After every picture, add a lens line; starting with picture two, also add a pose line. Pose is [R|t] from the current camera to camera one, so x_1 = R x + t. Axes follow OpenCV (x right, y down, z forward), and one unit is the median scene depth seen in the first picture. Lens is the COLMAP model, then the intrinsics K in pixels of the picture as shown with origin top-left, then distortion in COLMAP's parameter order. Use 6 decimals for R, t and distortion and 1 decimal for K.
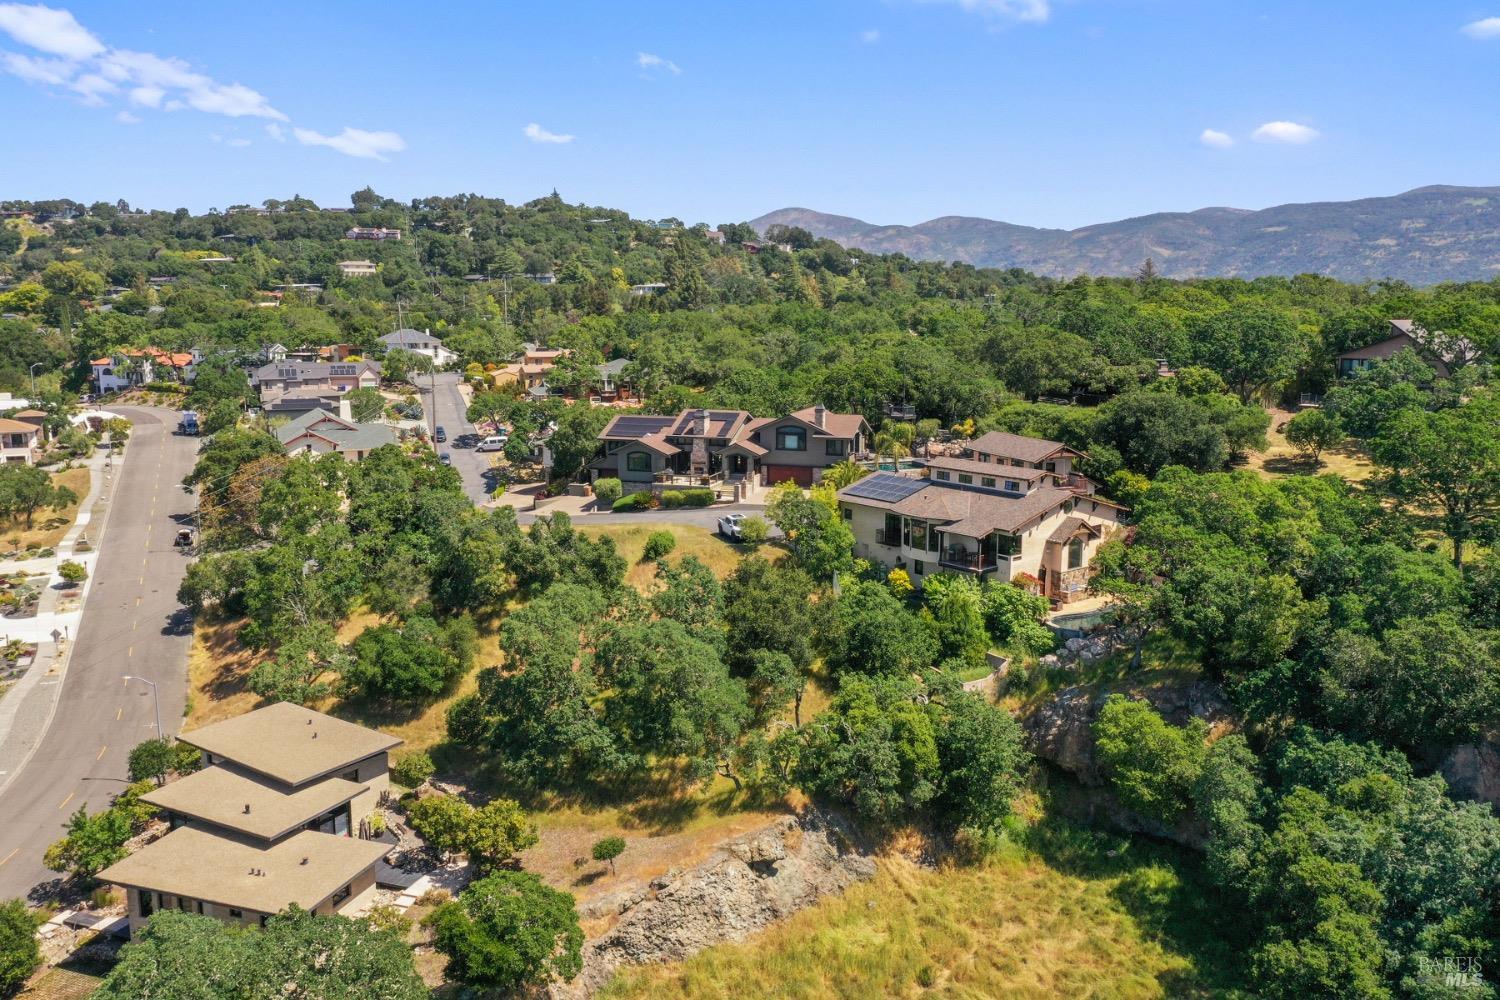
lens RADIAL K [[1219.6, 0, 764.1], [0, 1219.6, 496.2], [0, 0, 1]] dist [0.007874, 0.001680]
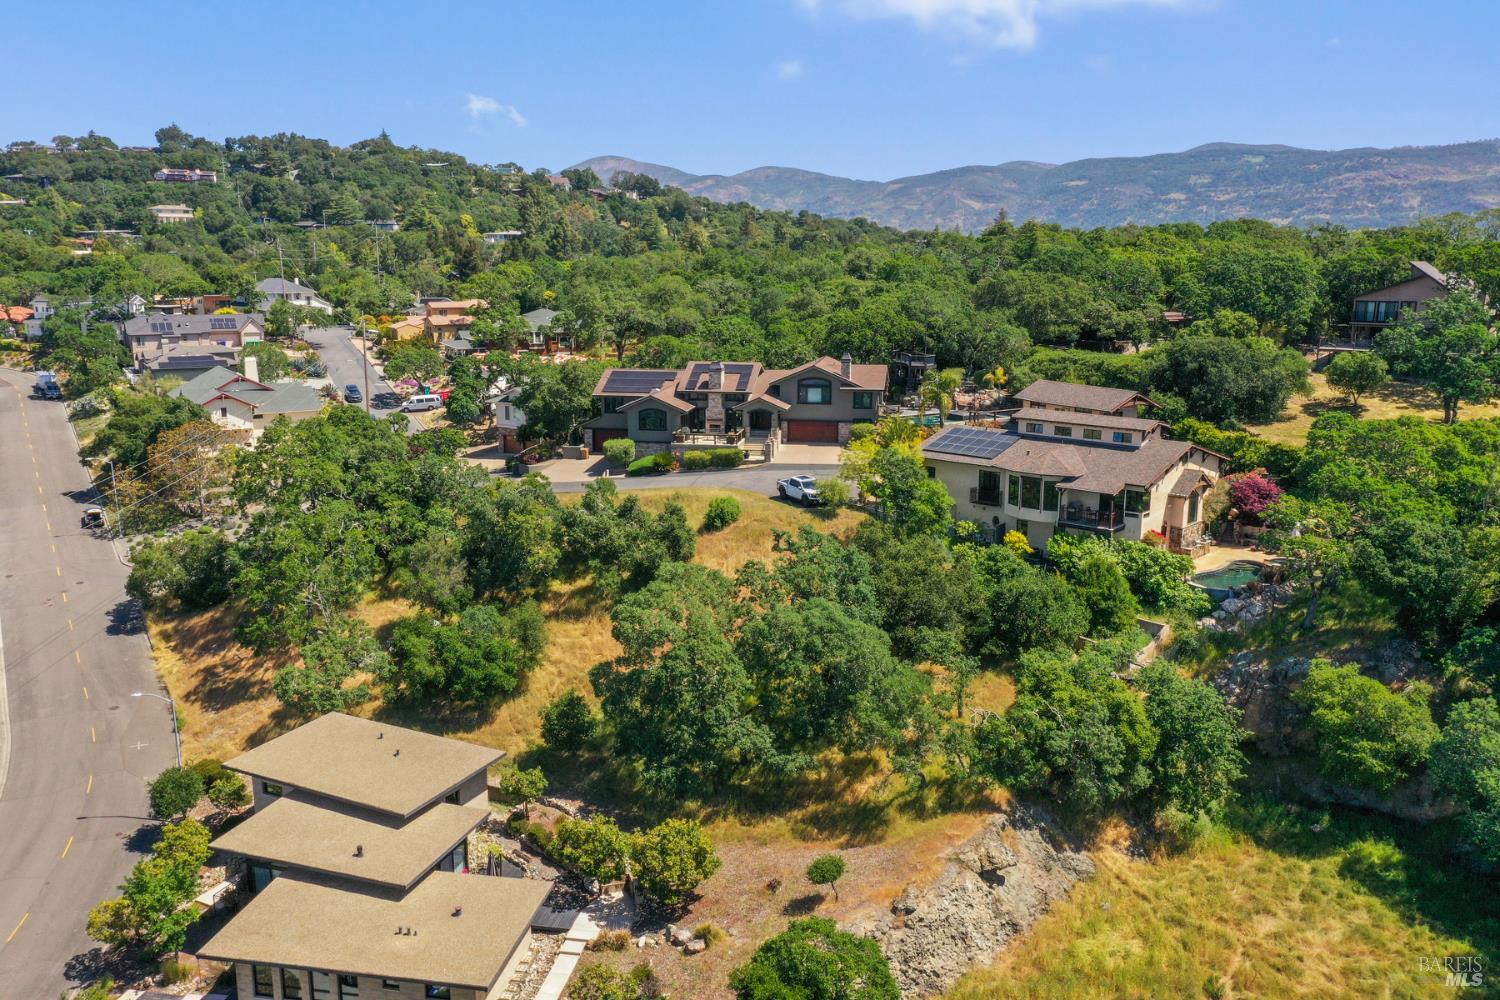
lens RADIAL K [[1215.3, 0, 769.8], [0, 1215.3, 504.5], [0, 0, 1]] dist [0.008570, -0.008103]
pose [[0.987371, -0.031334, 0.155296, -0.163865], [0.024258, 0.998588, 0.047251, -0.006051], [-0.156558, -0.042887, 0.986737, 0.094599]]
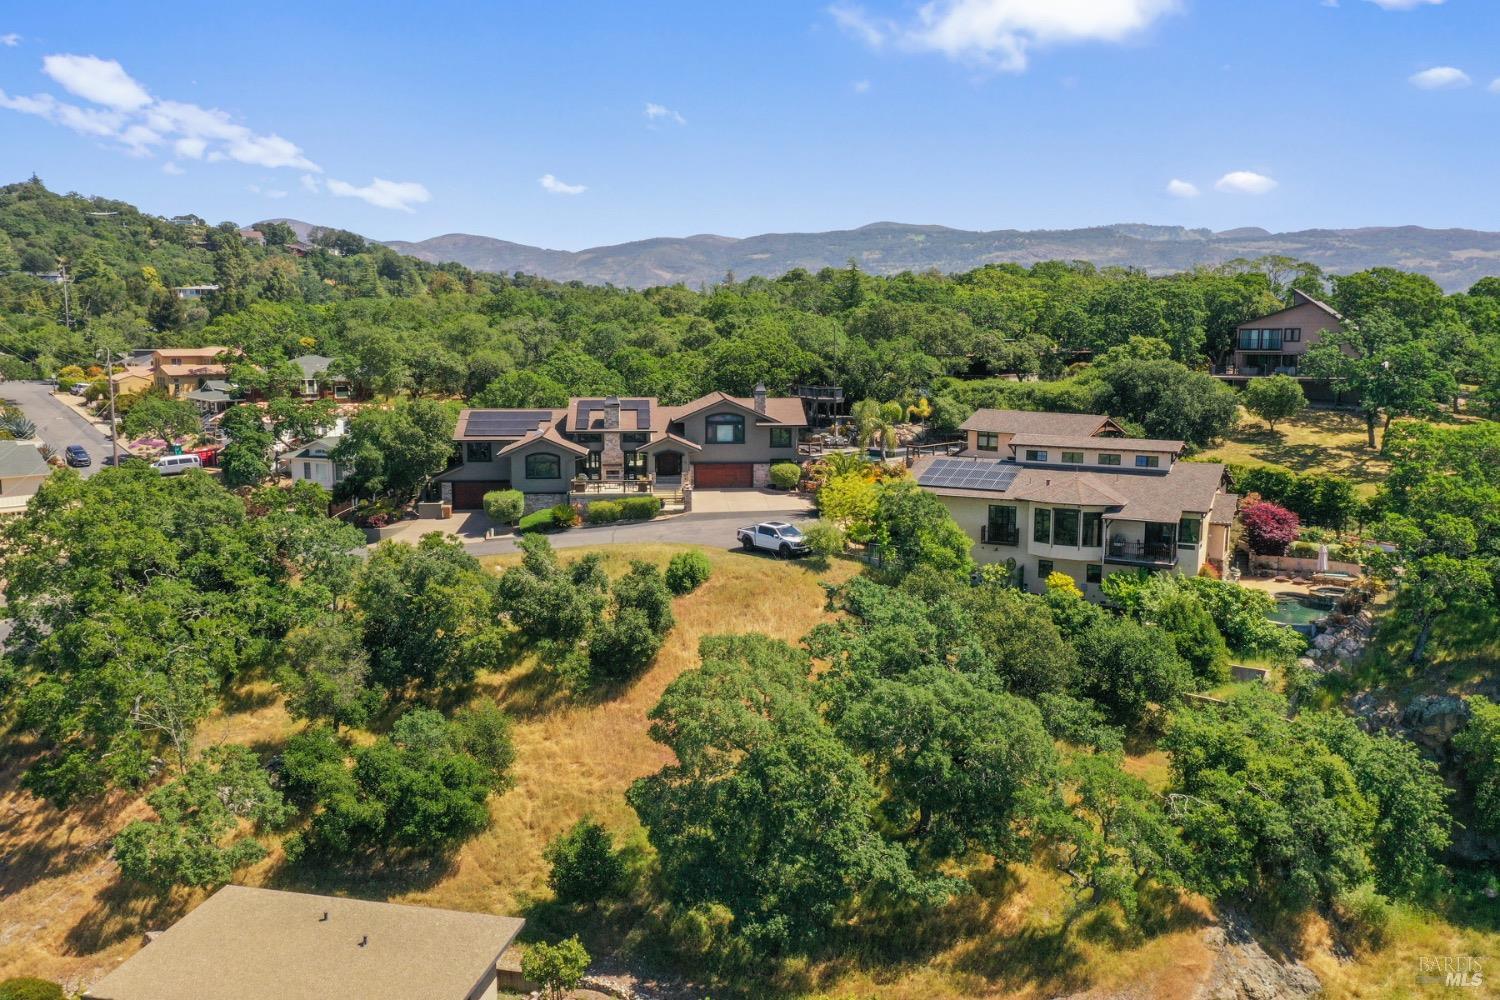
lens RADIAL K [[1204.8, 0, 774.8], [0, 1204.8, 503.7], [0, 0, 1]] dist [0.009008, -0.008598]
pose [[0.913421, -0.057701, 0.402906, -0.280057], [0.061980, 0.998074, 0.002421, 0.002031], [-0.402270, 0.022761, 0.915238, 0.276758]]
